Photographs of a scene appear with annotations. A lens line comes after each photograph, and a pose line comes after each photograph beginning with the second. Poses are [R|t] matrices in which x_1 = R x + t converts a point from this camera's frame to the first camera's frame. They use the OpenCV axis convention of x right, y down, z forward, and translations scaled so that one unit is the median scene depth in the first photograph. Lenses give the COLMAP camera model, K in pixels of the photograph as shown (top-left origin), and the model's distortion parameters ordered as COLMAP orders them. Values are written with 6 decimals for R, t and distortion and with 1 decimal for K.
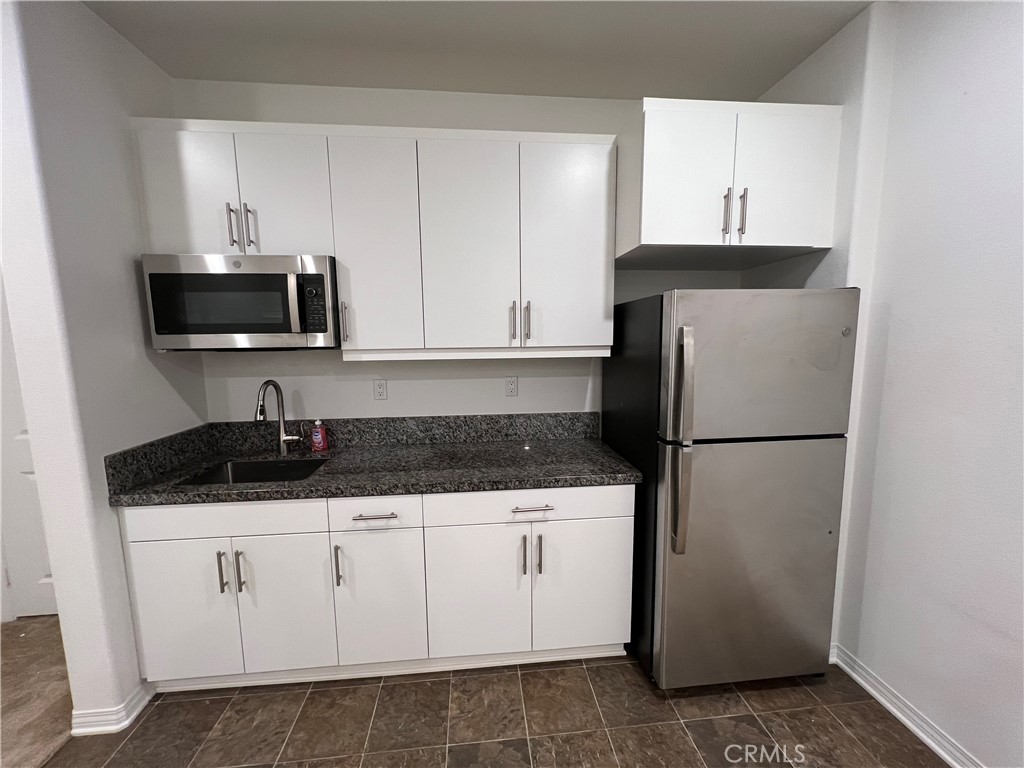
lens RADIAL K [[409.4, 0, 510.9], [0, 409.4, 388.5], [0, 0, 1]] dist [0.001380, 0.000553]
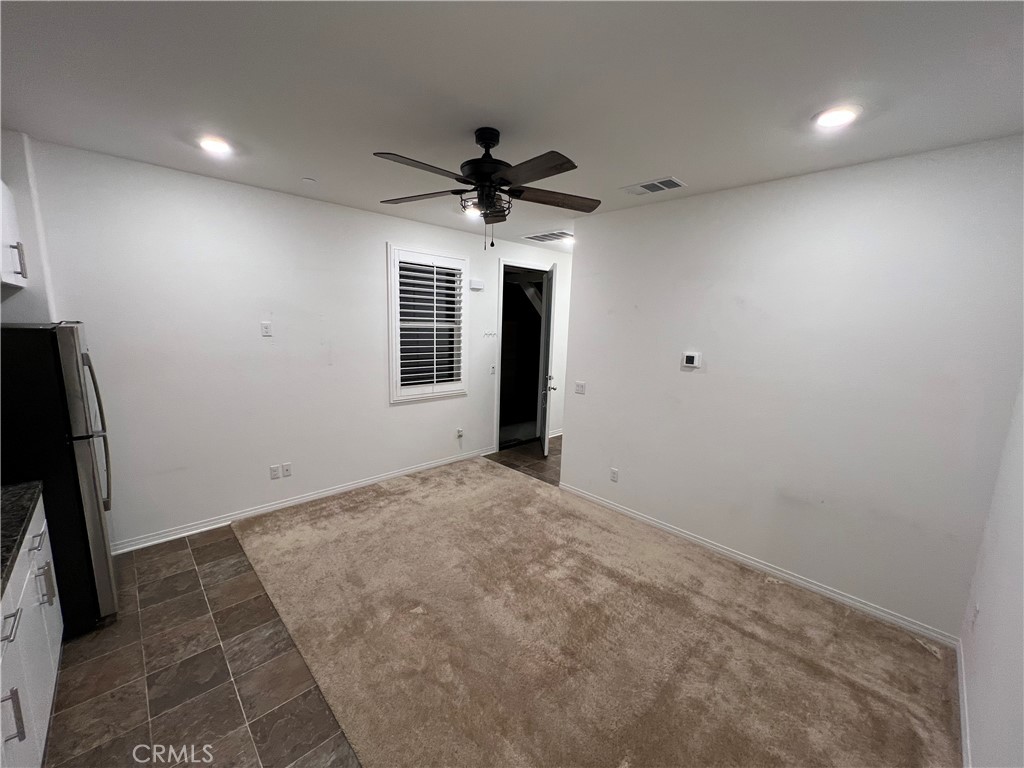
lens RADIAL K [[409.4, 0, 510.9], [0, 409.4, 388.5], [0, 0, 1]] dist [0.001380, 0.000553]
pose [[-0.621854, -0.136064, 0.771222, -1.347455], [0.073758, 0.970238, 0.230648, -0.210038], [-0.779652, 0.200313, -0.593311, 0.603705]]
